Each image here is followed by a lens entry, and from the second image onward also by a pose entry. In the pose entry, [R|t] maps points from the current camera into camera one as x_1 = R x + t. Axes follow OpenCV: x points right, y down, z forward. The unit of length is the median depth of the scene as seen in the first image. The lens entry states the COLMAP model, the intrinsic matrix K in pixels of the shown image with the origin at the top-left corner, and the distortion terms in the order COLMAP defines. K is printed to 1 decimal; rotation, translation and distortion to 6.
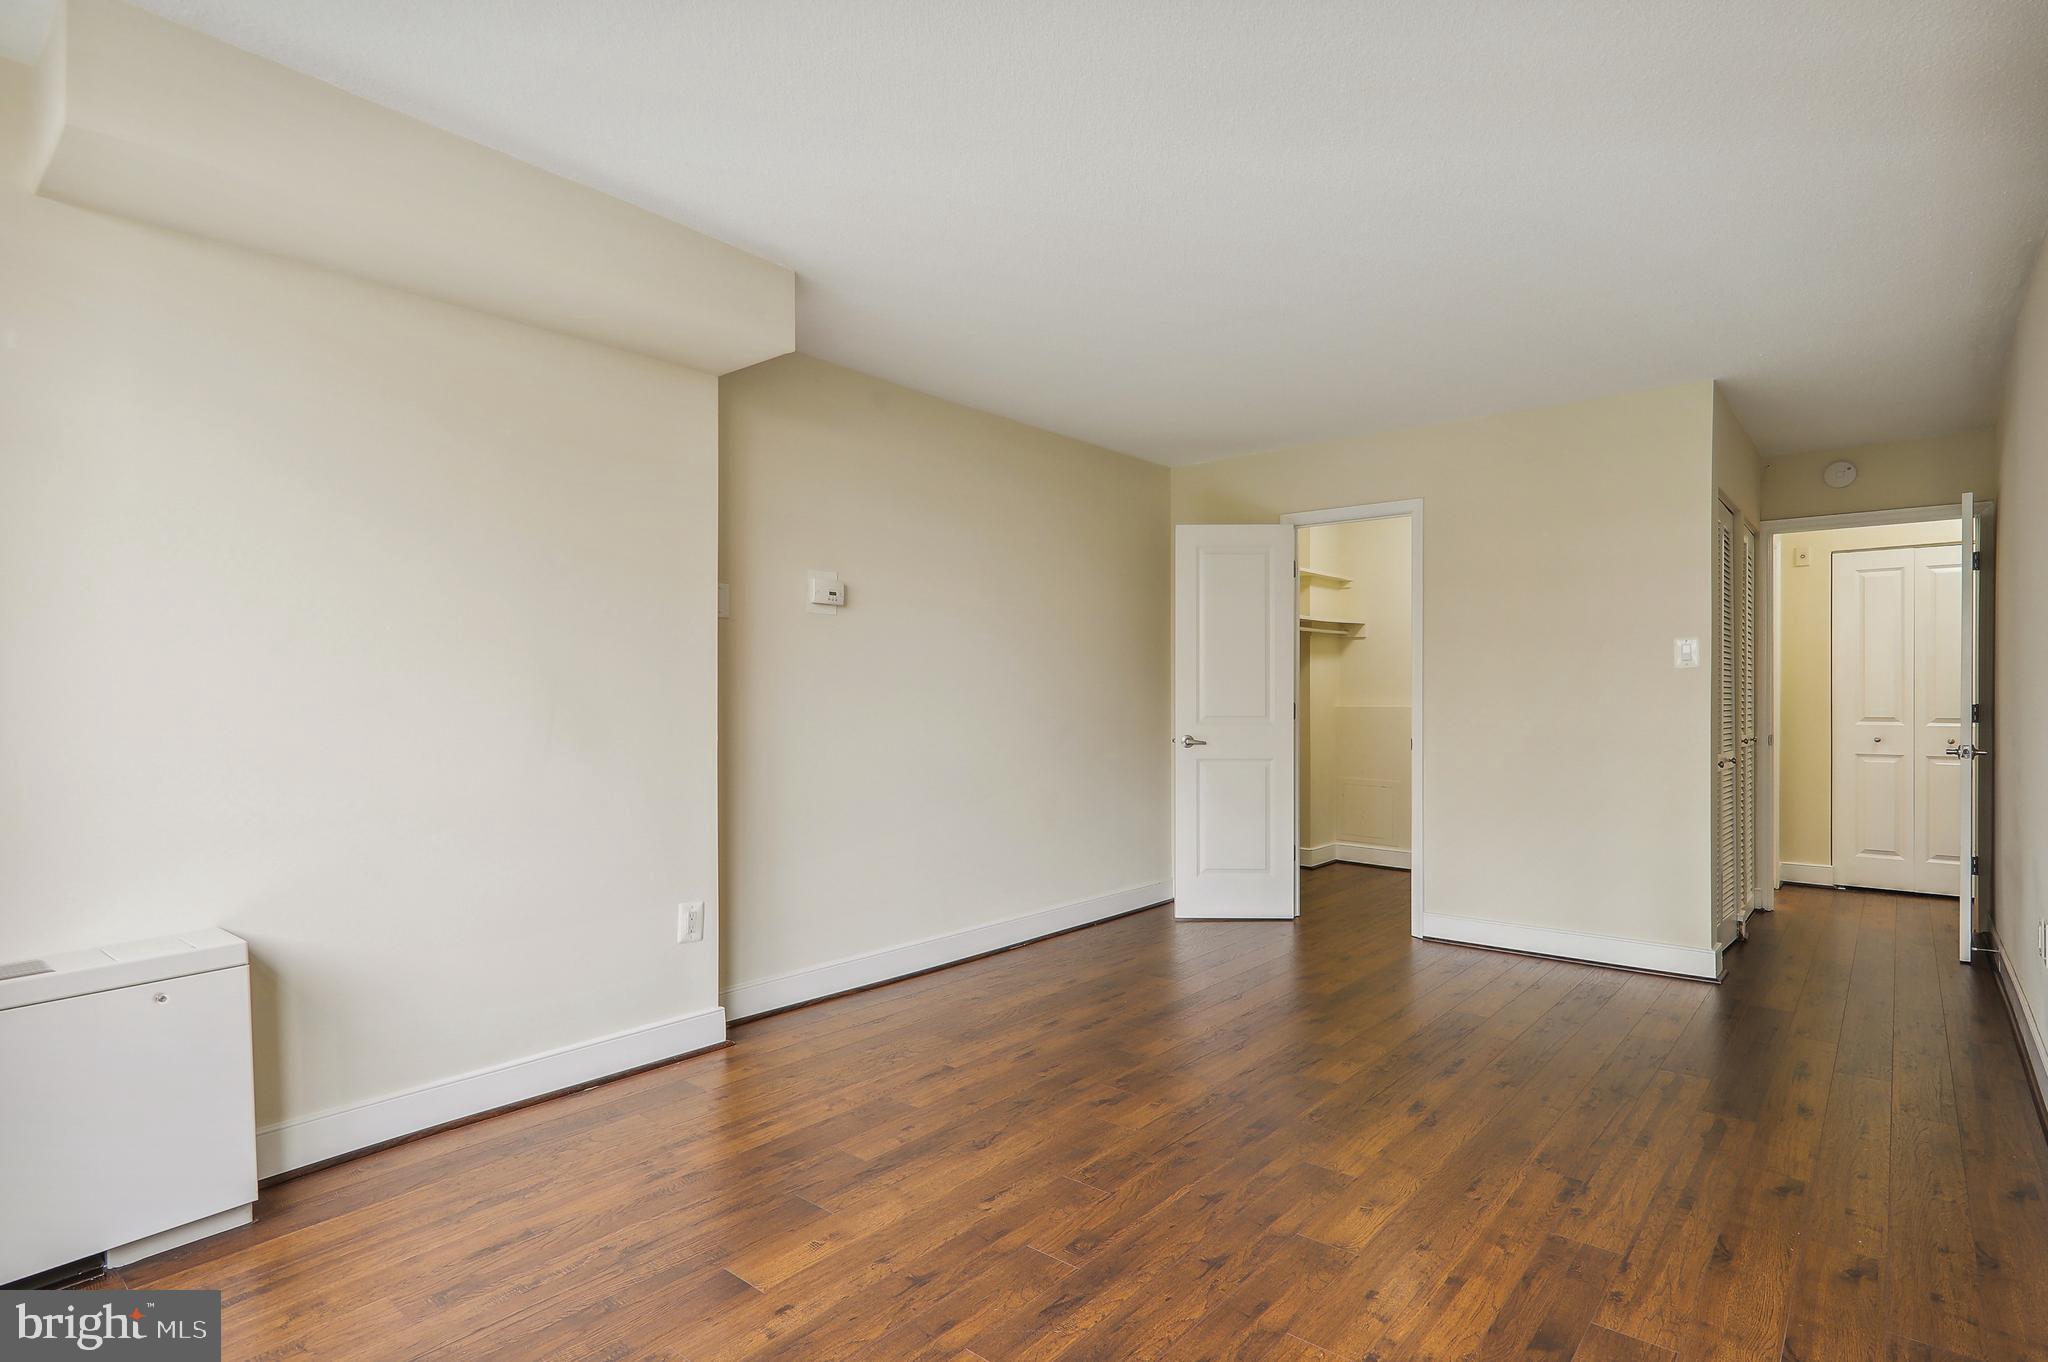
lens RADIAL K [[1039.8, 0, 1004.1], [0, 1039.8, 673.3], [0, 0, 1]] dist [0.004438, -0.001382]
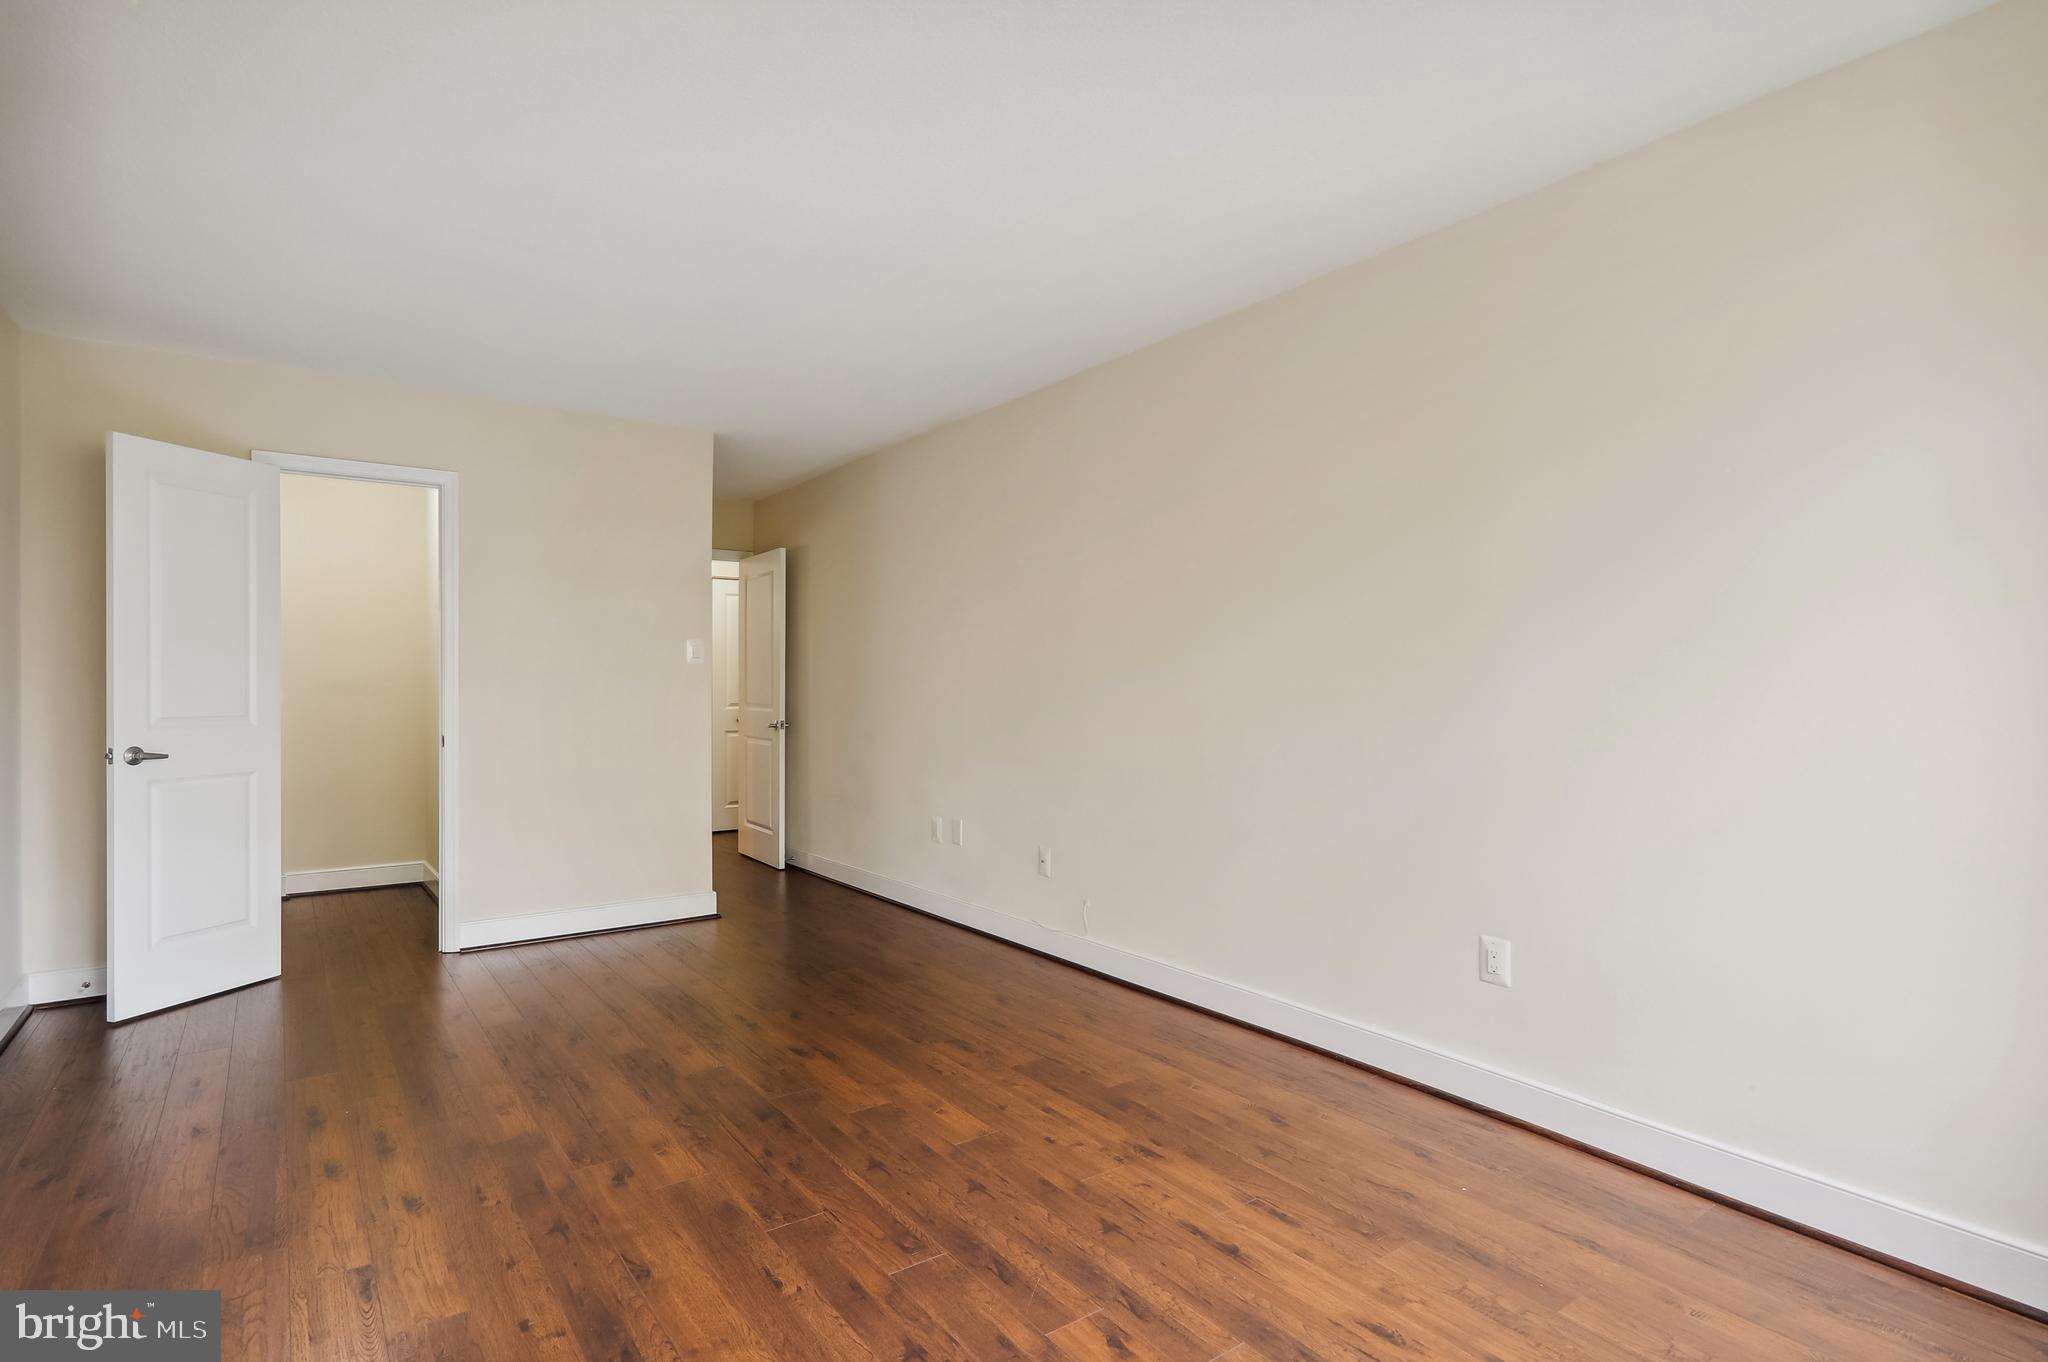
lens RADIAL K [[1039.8, 0, 1042.1], [0, 1039.8, 688.0], [0, 0, 1]] dist [0.004438, -0.001382]
pose [[0.215772, -0.001151, 0.976443, -0.584846], [-0.020594, 0.999772, 0.005729, 0.008824], [-0.976227, -0.021345, 0.215699, 0.456670]]
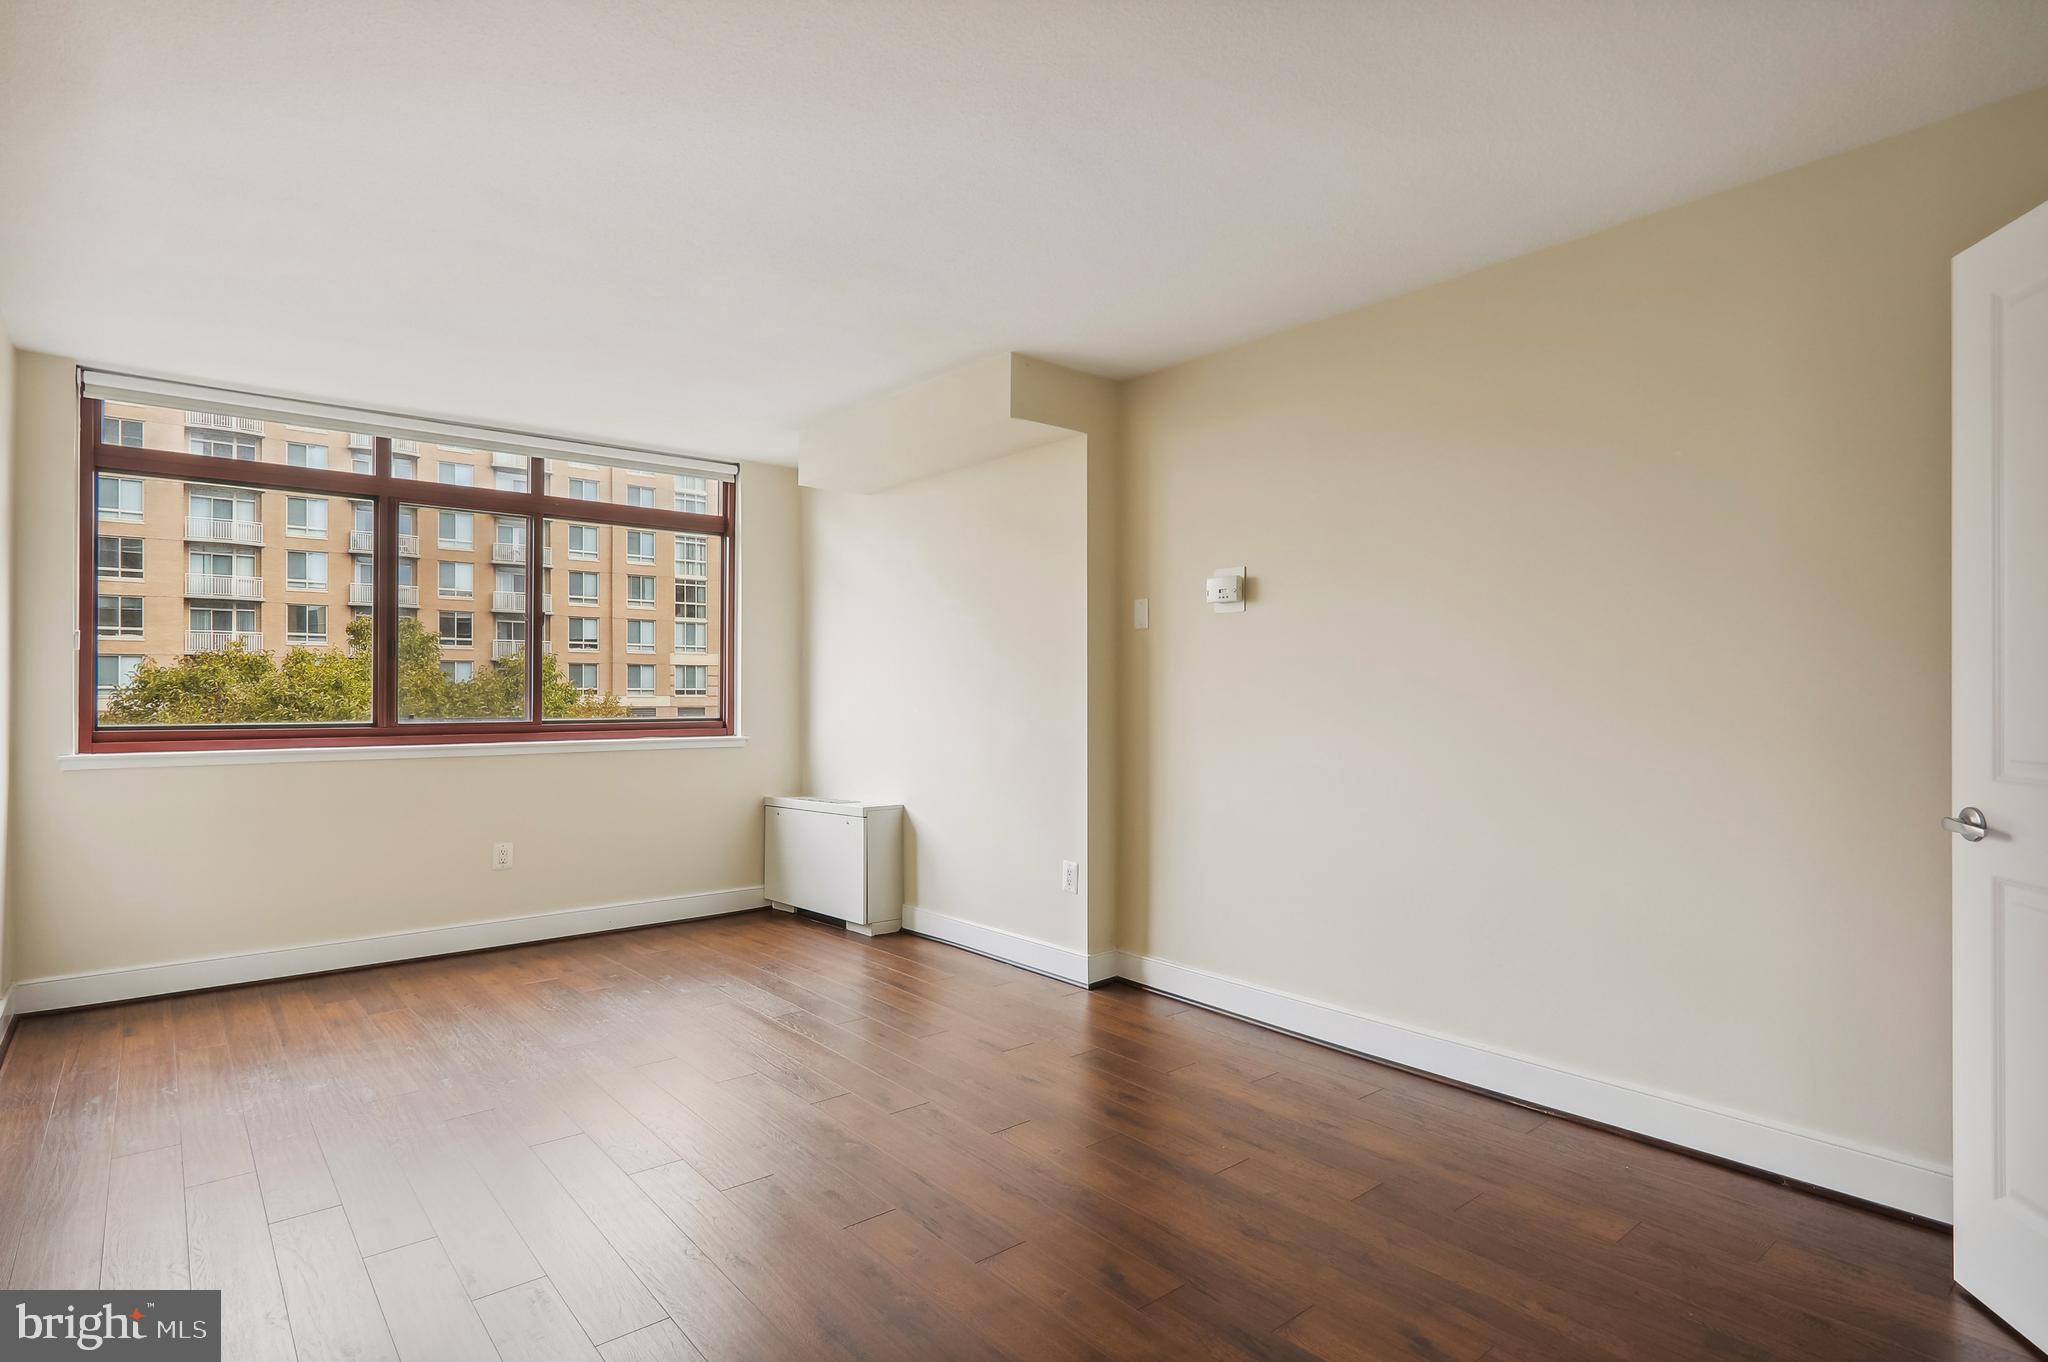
lens RADIAL K [[1039.8, 0, 1046.4], [0, 1039.8, 697.3], [0, 0, 1]] dist [0.004438, -0.001382]
pose [[-0.136297, -0.001373, -0.990667, 0.968766], [0.009388, 0.999952, -0.002677, 0.028657], [0.990624, -0.009665, -0.136277, 1.180358]]
